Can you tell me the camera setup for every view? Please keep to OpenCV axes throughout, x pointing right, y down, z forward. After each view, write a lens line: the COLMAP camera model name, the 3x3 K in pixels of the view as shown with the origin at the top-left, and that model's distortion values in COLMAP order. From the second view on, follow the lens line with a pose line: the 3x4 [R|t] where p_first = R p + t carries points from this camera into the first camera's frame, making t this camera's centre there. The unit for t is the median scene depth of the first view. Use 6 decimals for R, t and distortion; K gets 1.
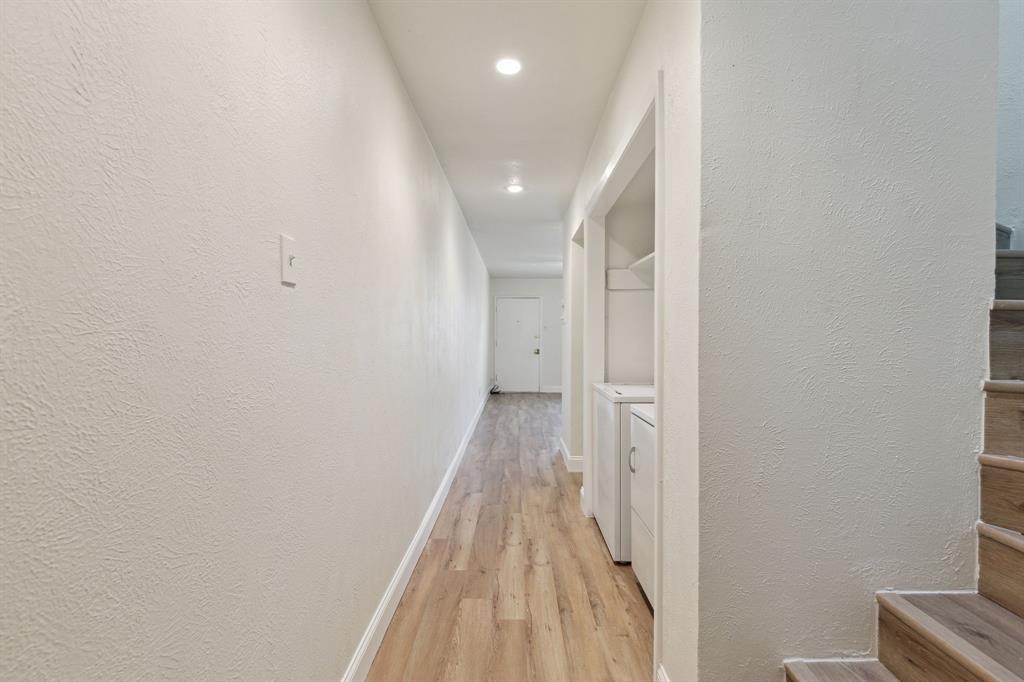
lens RADIAL K [[477.3, 0, 527.5], [0, 477.3, 337.8], [0, 0, 1]] dist [0.006065, 0.000079]
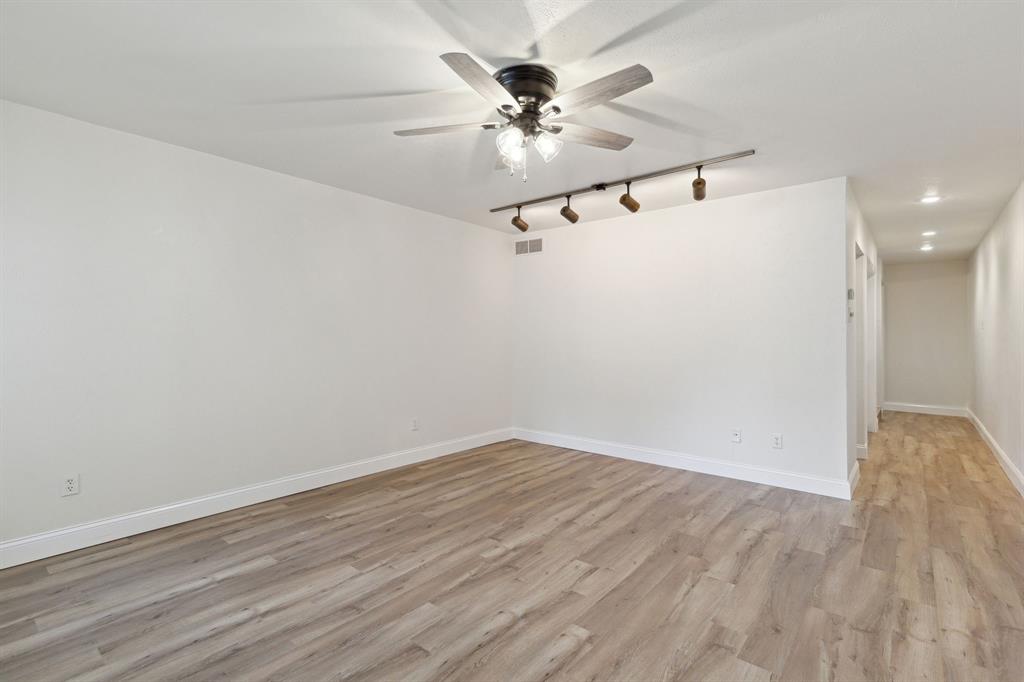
lens RADIAL K [[477.3, 0, 527.5], [0, 477.3, 337.8], [0, 0, 1]] dist [0.006065, 0.000079]
pose [[-0.764833, -0.002959, 0.644222, -0.010241], [0.003257, 0.999959, 0.008460, -0.004161], [-0.644221, 0.008569, -0.764792, 0.944744]]
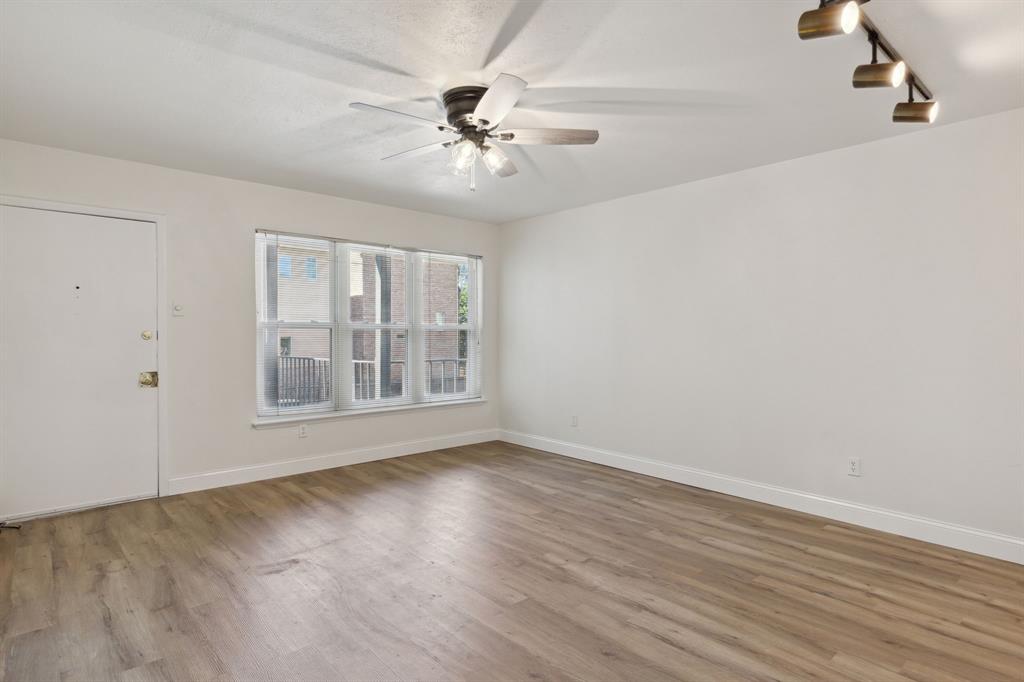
lens RADIAL K [[537.6, 0, 495.7], [0, 537.6, 341.0], [0, 0, 1]] dist [0.000654, -0.000142]
pose [[0.776090, -0.003508, 0.630612, -0.030387], [-0.002091, 0.999965, 0.008136, -0.001552], [-0.630619, -0.007633, 0.776055, 0.557845]]
